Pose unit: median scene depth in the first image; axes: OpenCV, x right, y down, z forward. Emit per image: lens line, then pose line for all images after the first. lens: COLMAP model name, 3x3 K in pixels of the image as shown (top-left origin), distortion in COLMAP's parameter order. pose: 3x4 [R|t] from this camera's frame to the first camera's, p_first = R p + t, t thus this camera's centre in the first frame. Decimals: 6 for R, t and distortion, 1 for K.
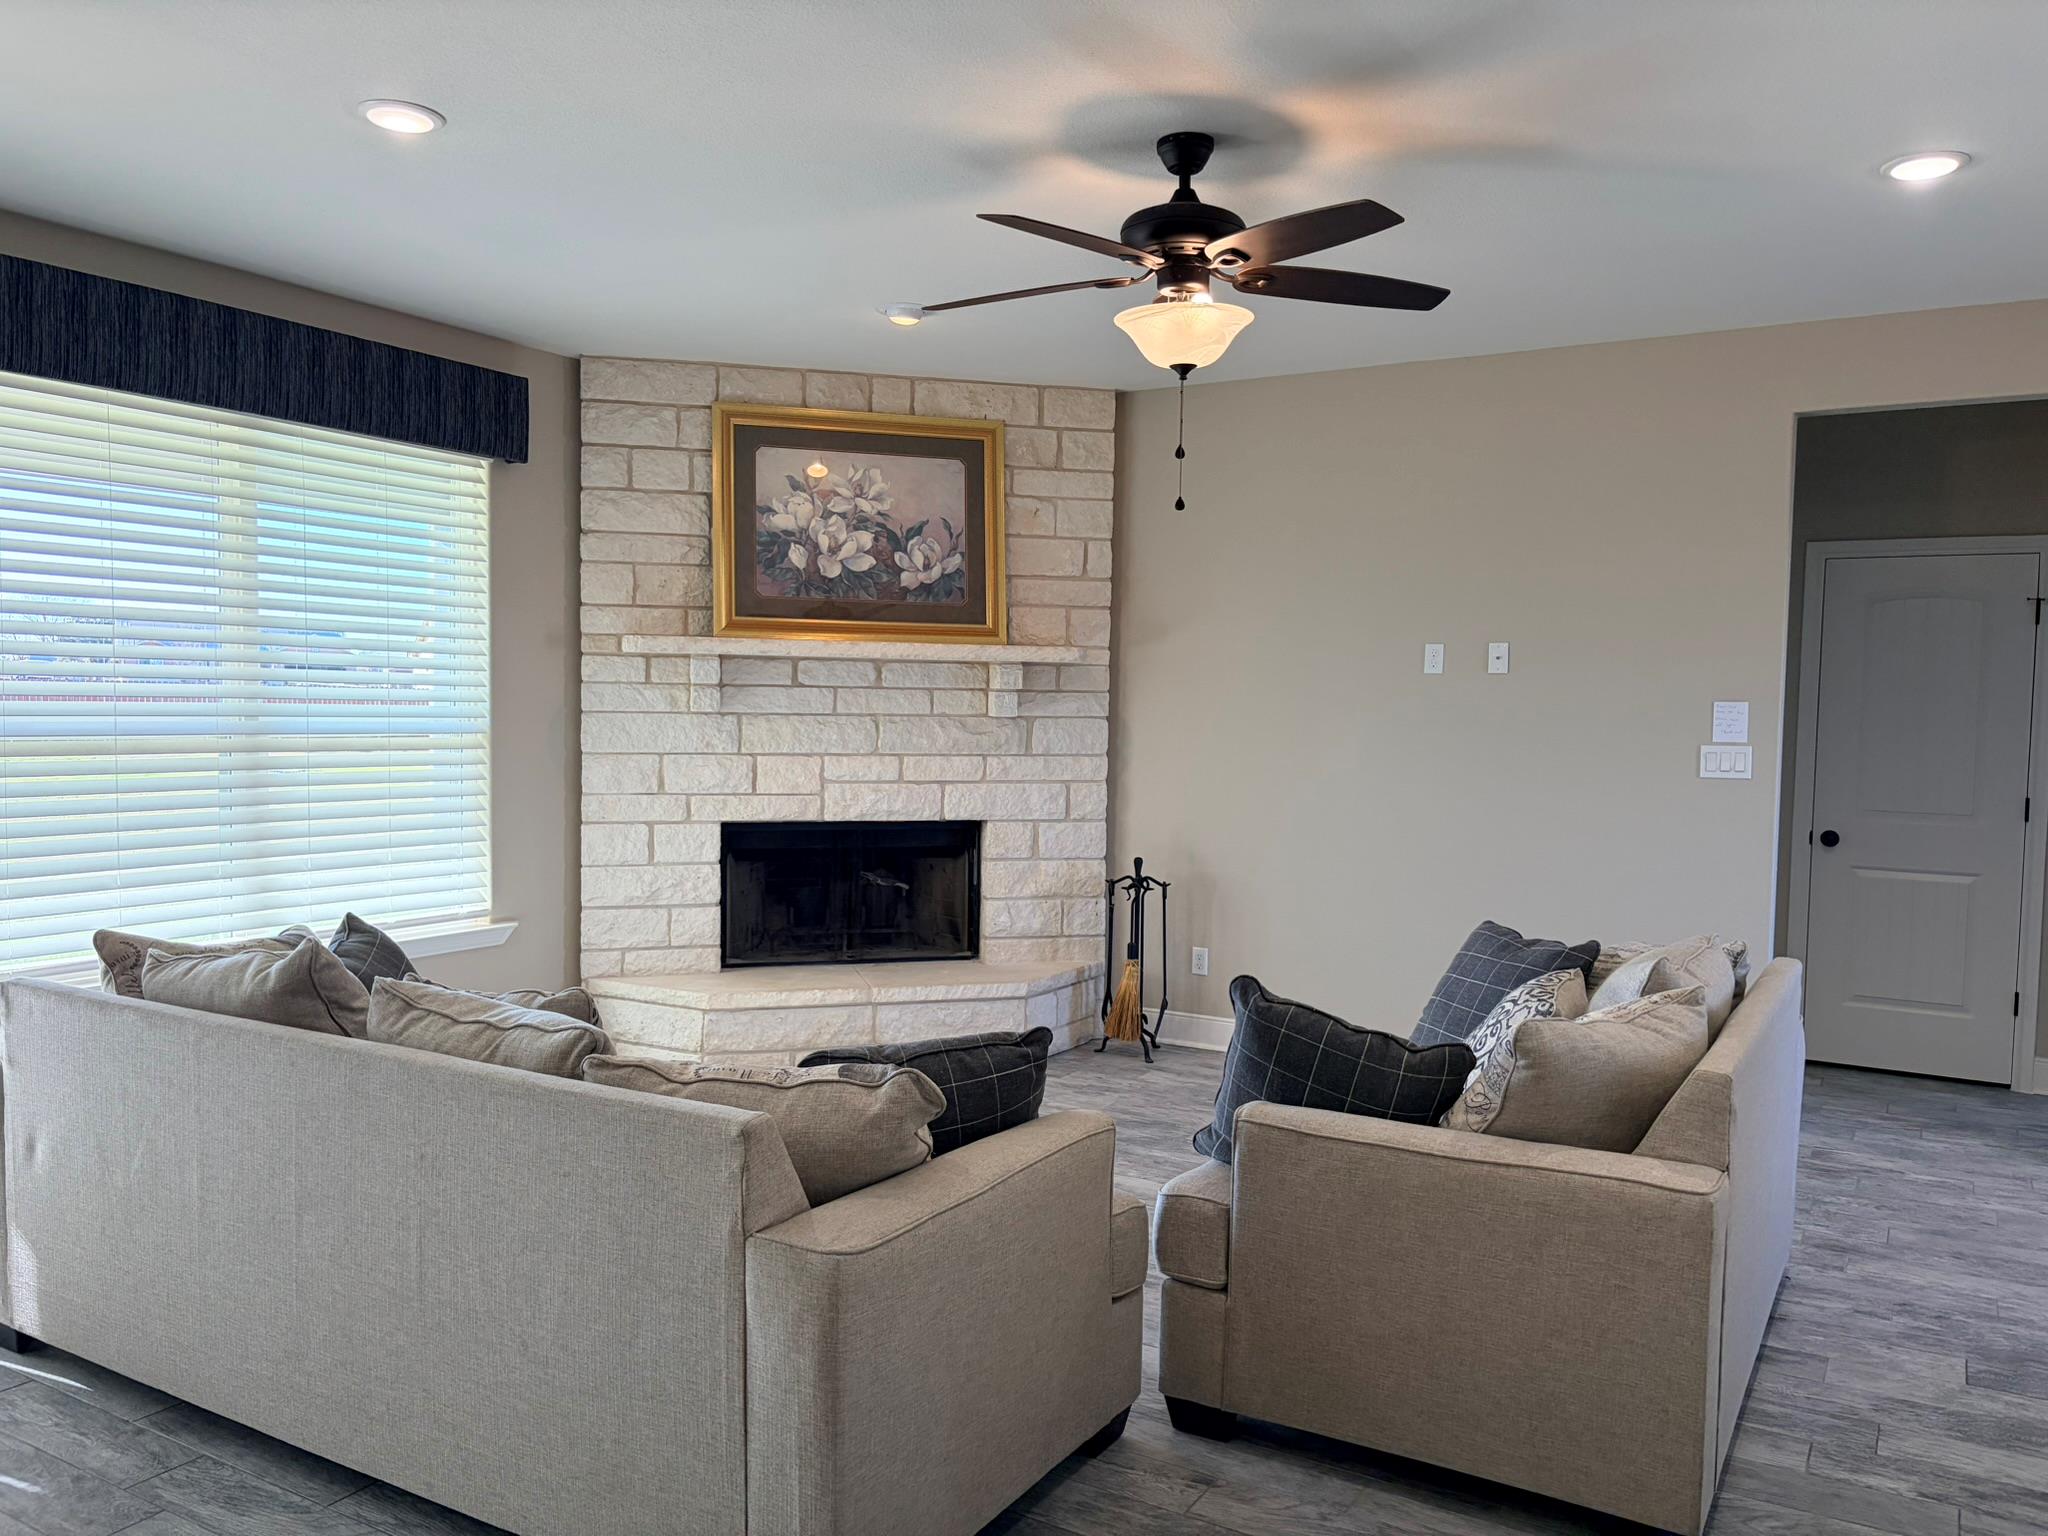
lens RADIAL K [[1554.3, 0, 1023.5], [0, 1554.3, 781.1], [0, 0, 1]] dist [0.050579, -0.058107]
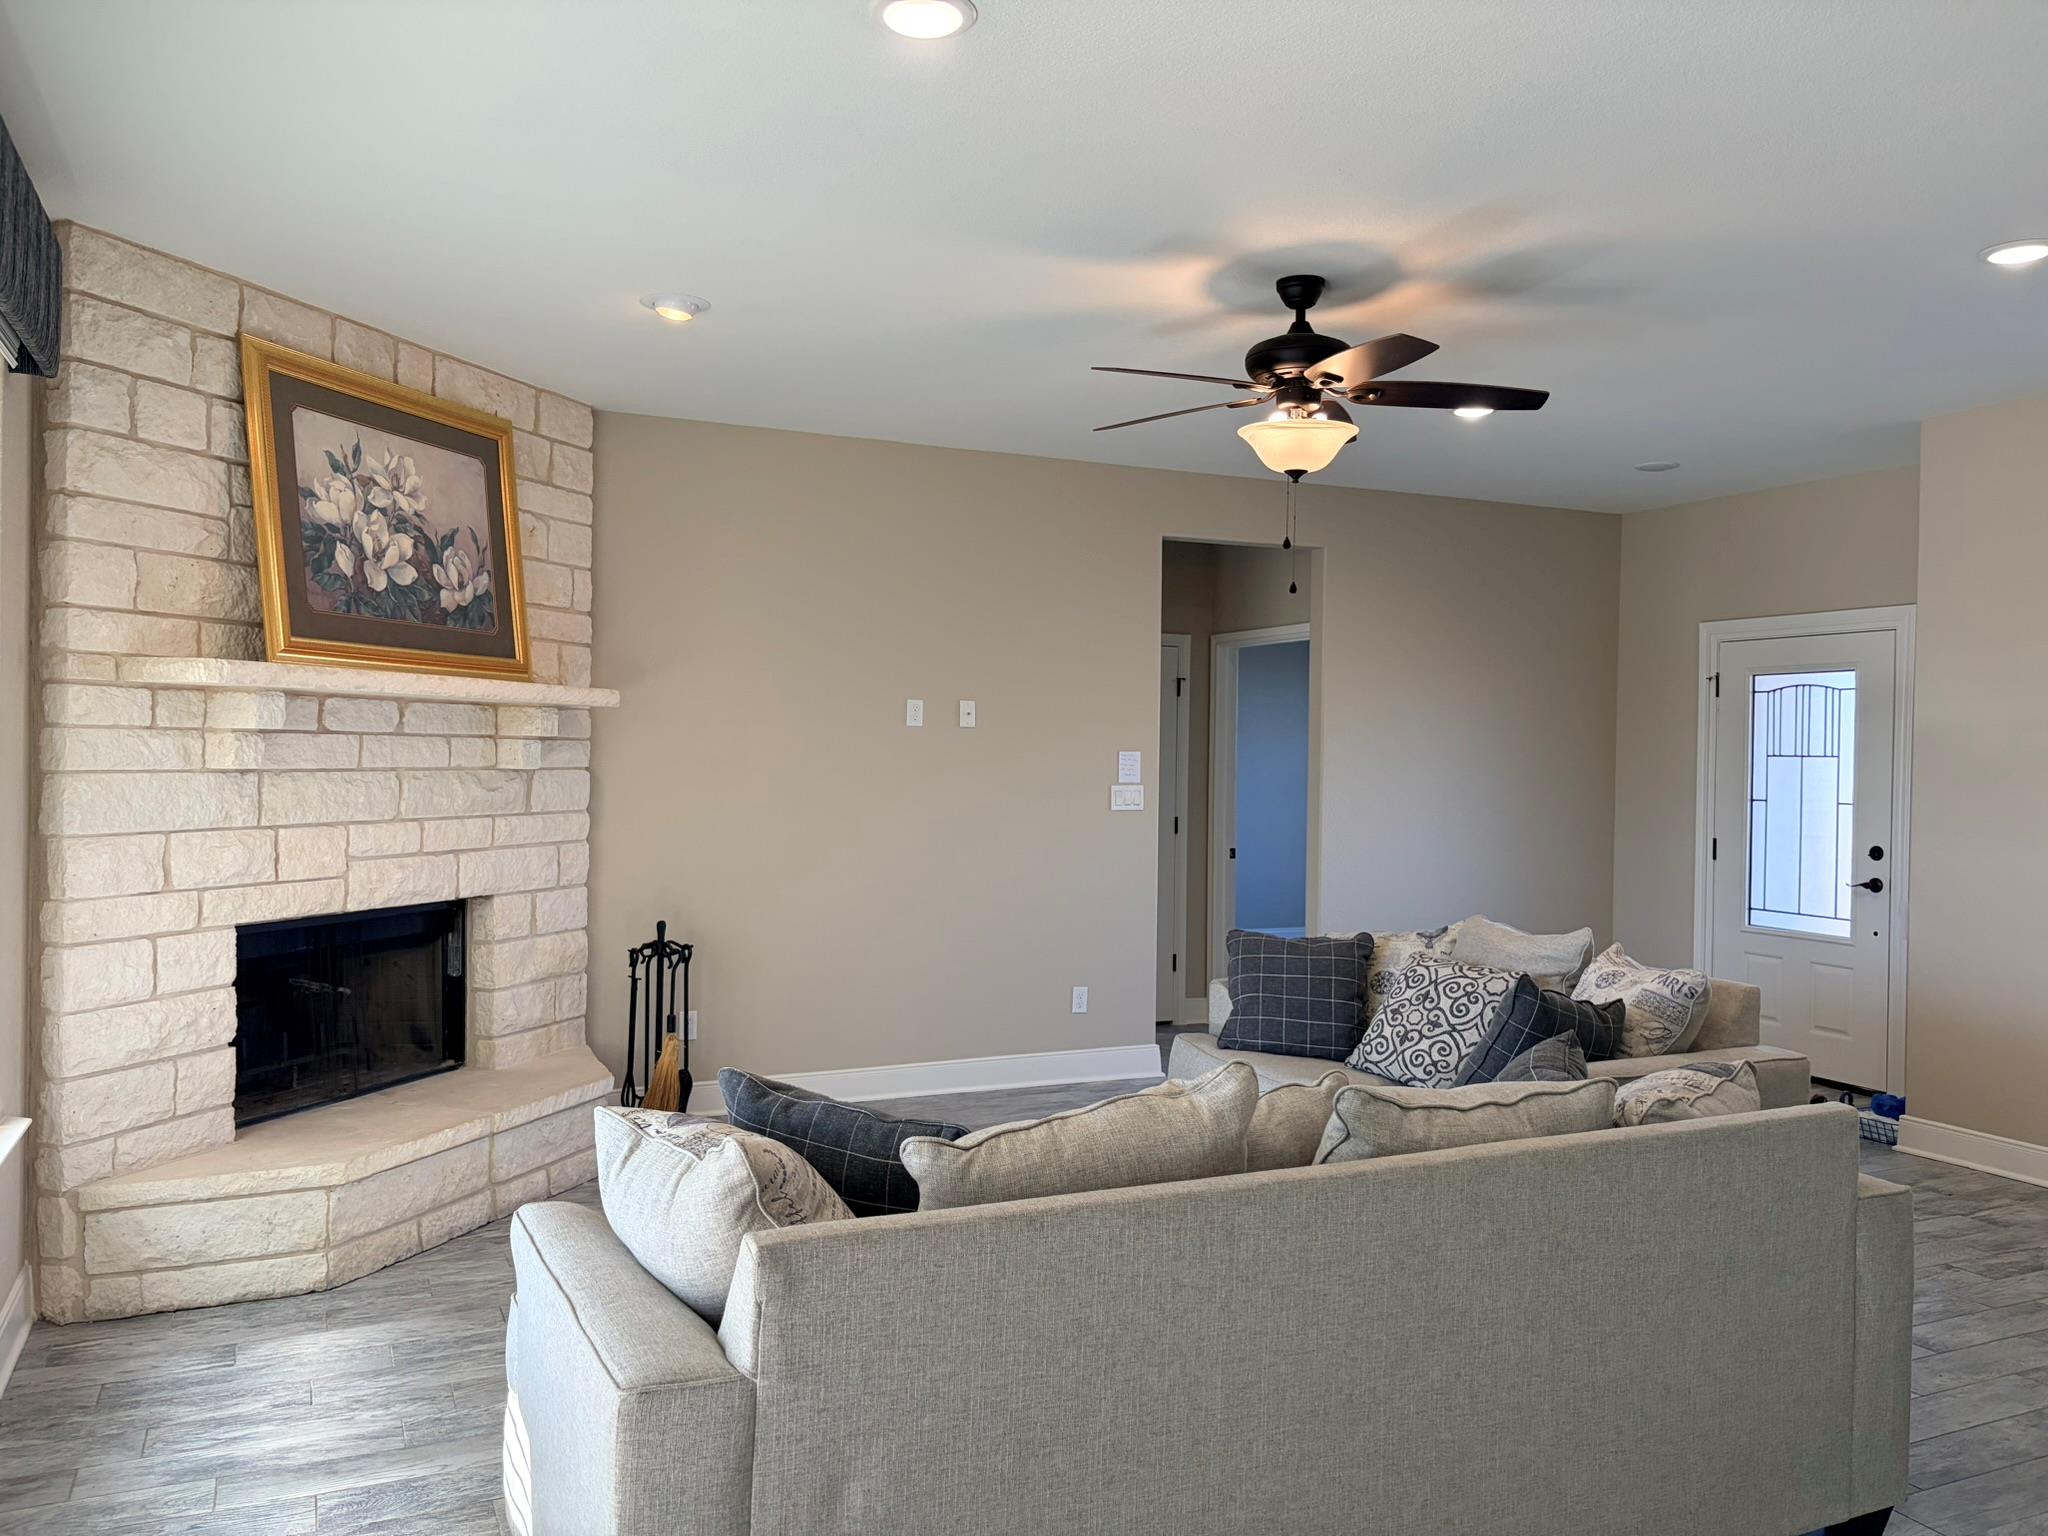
lens RADIAL K [[1554.3, 0, 1074.7], [0, 1554.3, 756.8], [0, 0, 1]] dist [0.050579, -0.058107]
pose [[0.562878, -0.007203, 0.826508, -0.566062], [0.039129, 0.999073, -0.017942, -0.022157], [-0.825613, 0.042439, 0.562639, 0.287315]]
